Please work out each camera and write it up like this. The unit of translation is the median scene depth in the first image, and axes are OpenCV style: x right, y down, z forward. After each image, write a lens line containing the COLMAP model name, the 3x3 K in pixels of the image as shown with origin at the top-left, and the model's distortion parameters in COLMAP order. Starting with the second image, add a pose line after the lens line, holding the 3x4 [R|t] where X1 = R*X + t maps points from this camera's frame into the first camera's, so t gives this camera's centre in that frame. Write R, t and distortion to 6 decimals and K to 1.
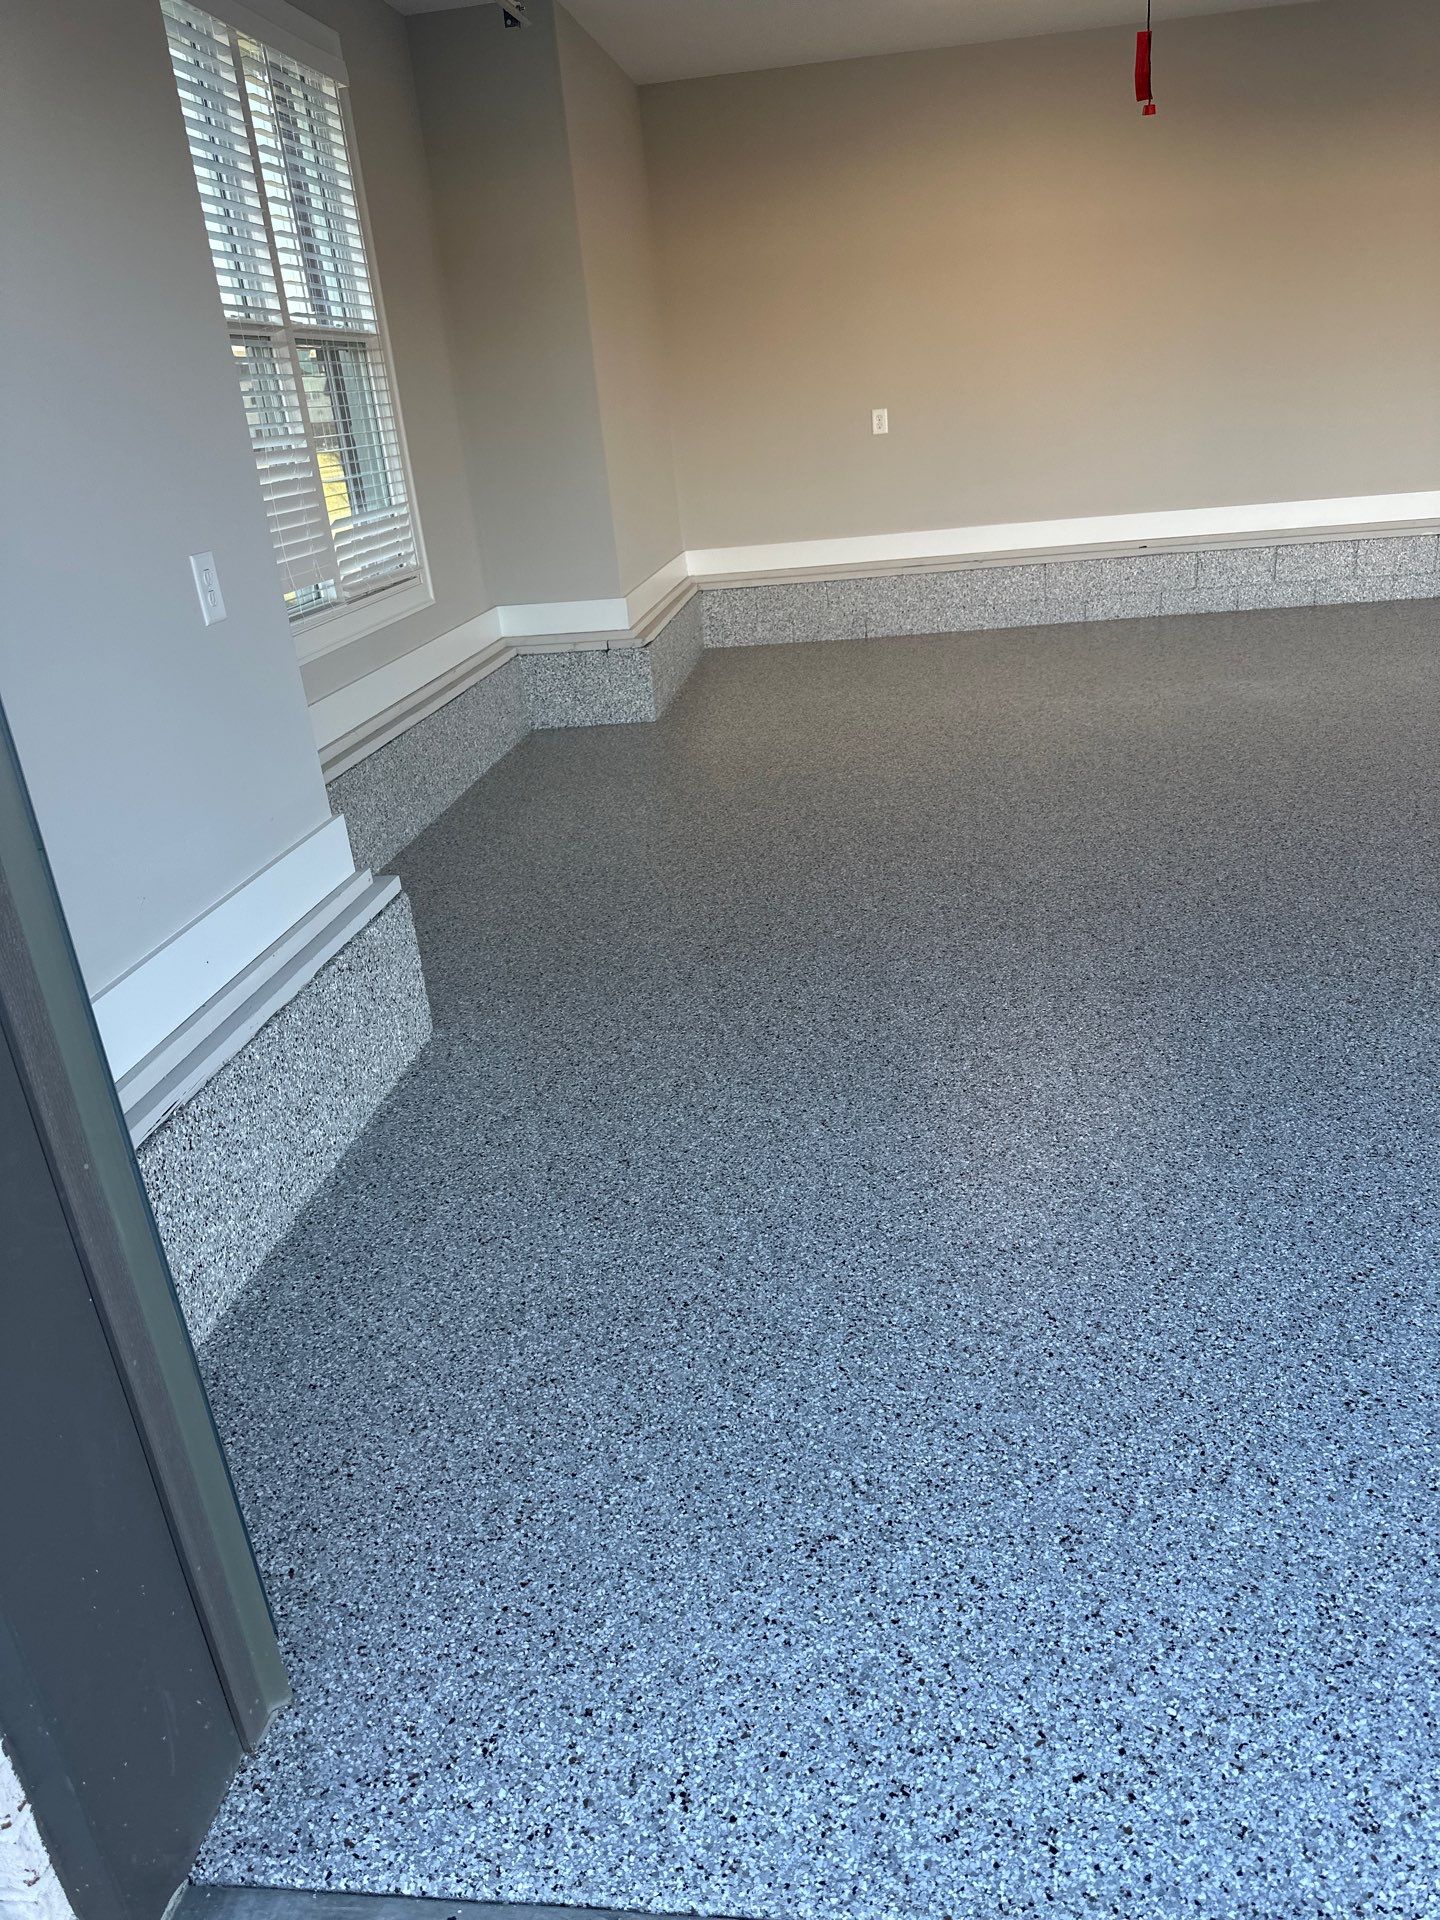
lens RADIAL K [[1375.1, 0, 720.0], [0, 1375.1, 960.0], [0, 0, 1]] dist [0.201808, -0.447960]
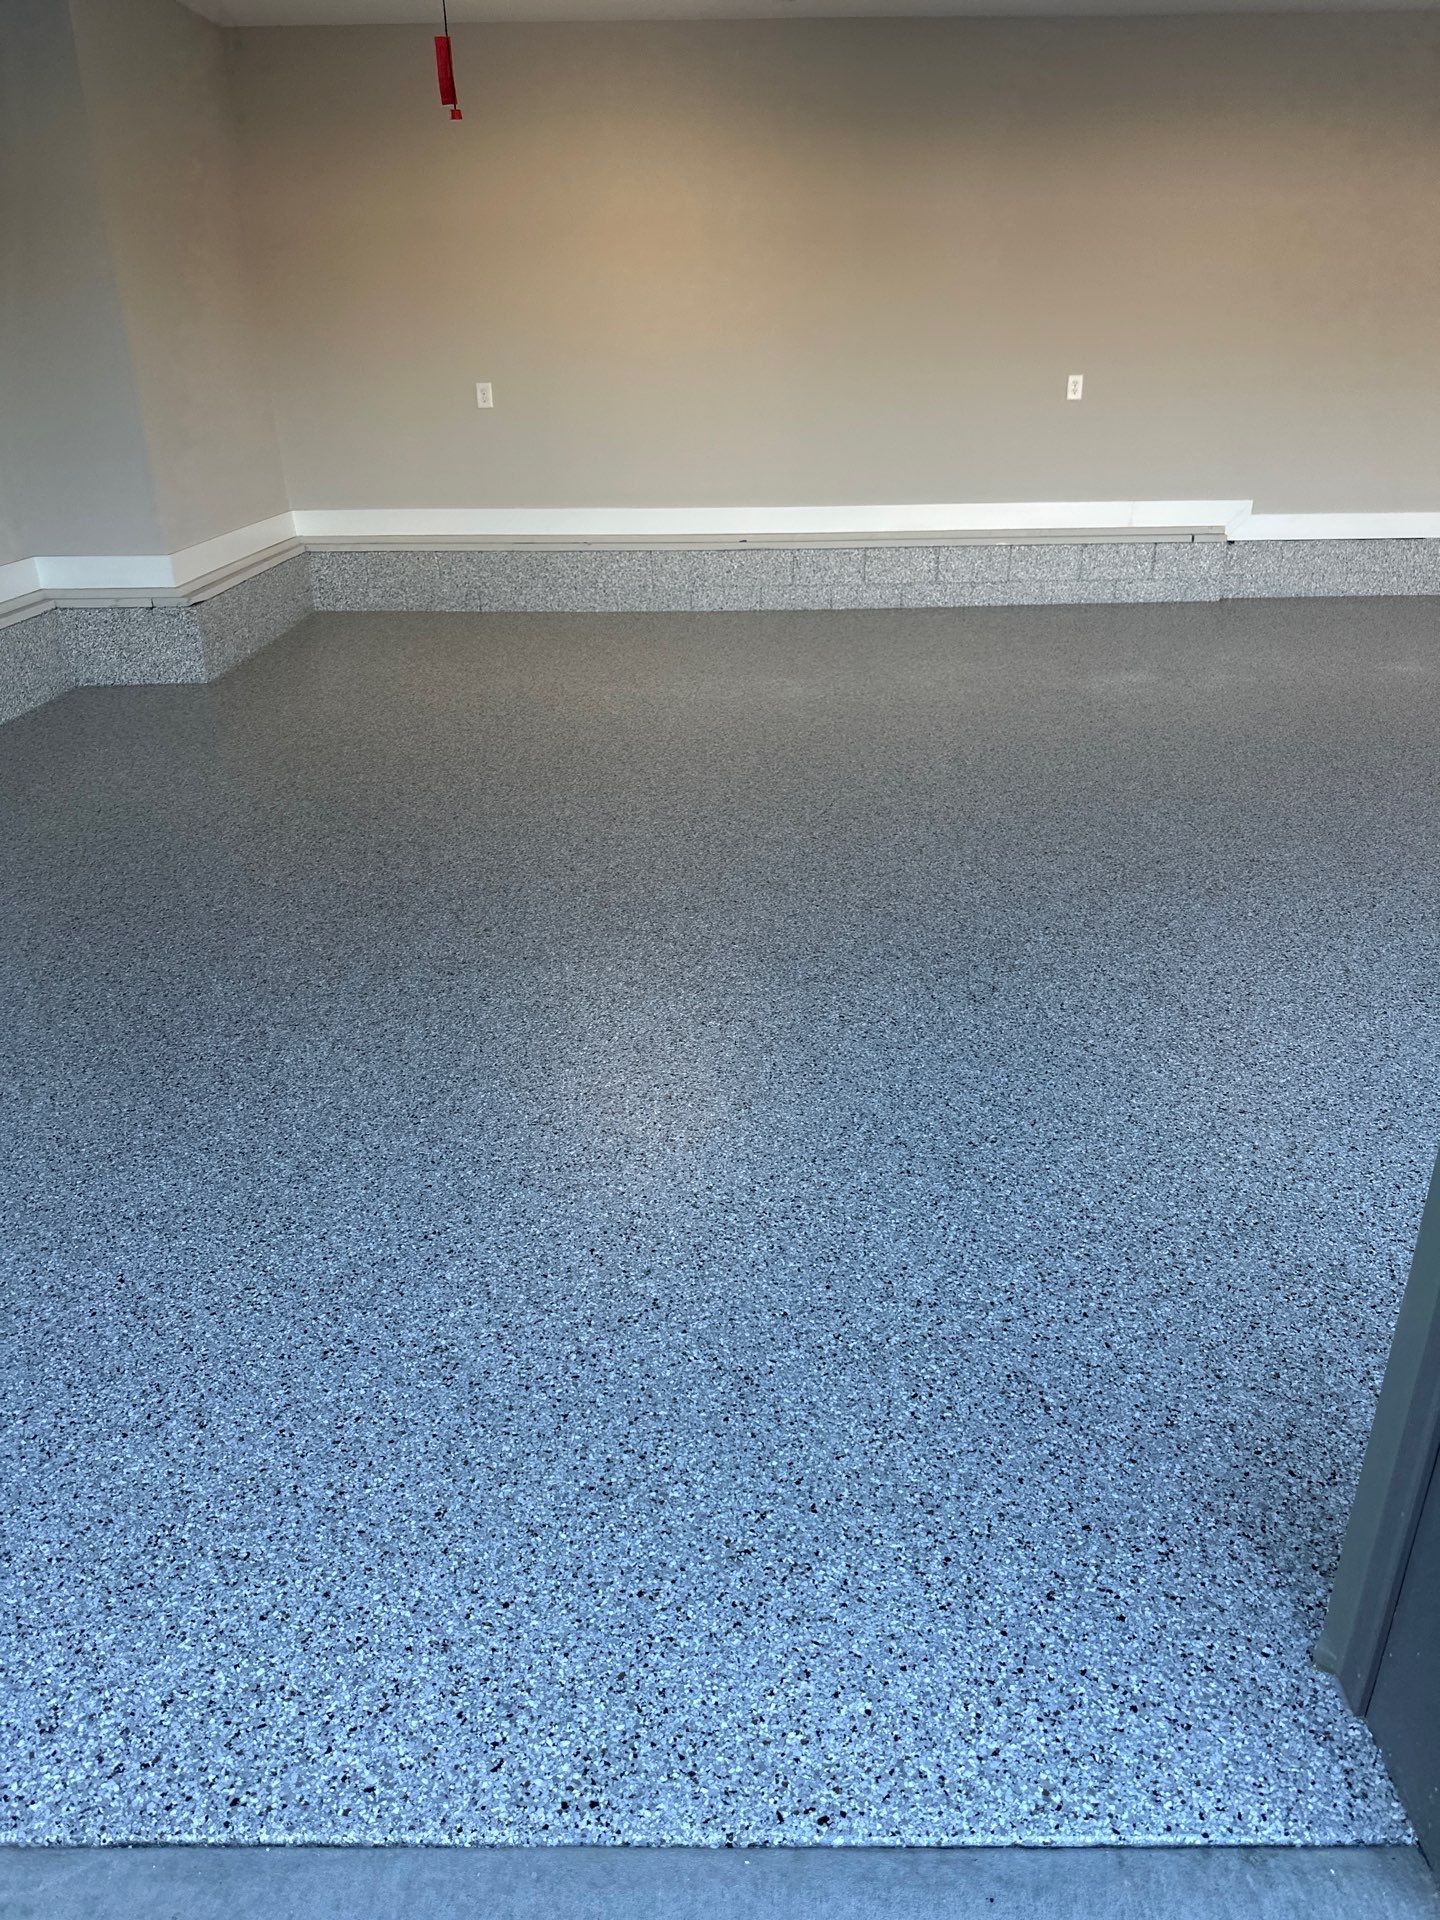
lens RADIAL K [[1381.9, 0, 737.5], [0, 1381.9, 964.5], [0, 0, 1]] dist [0.208188, -0.454636]
pose [[0.989737, 0.018468, 0.141702, 0.185601], [-0.021741, 0.999531, 0.021581, -0.004836], [-0.141237, -0.024440, 0.989674, -0.037967]]
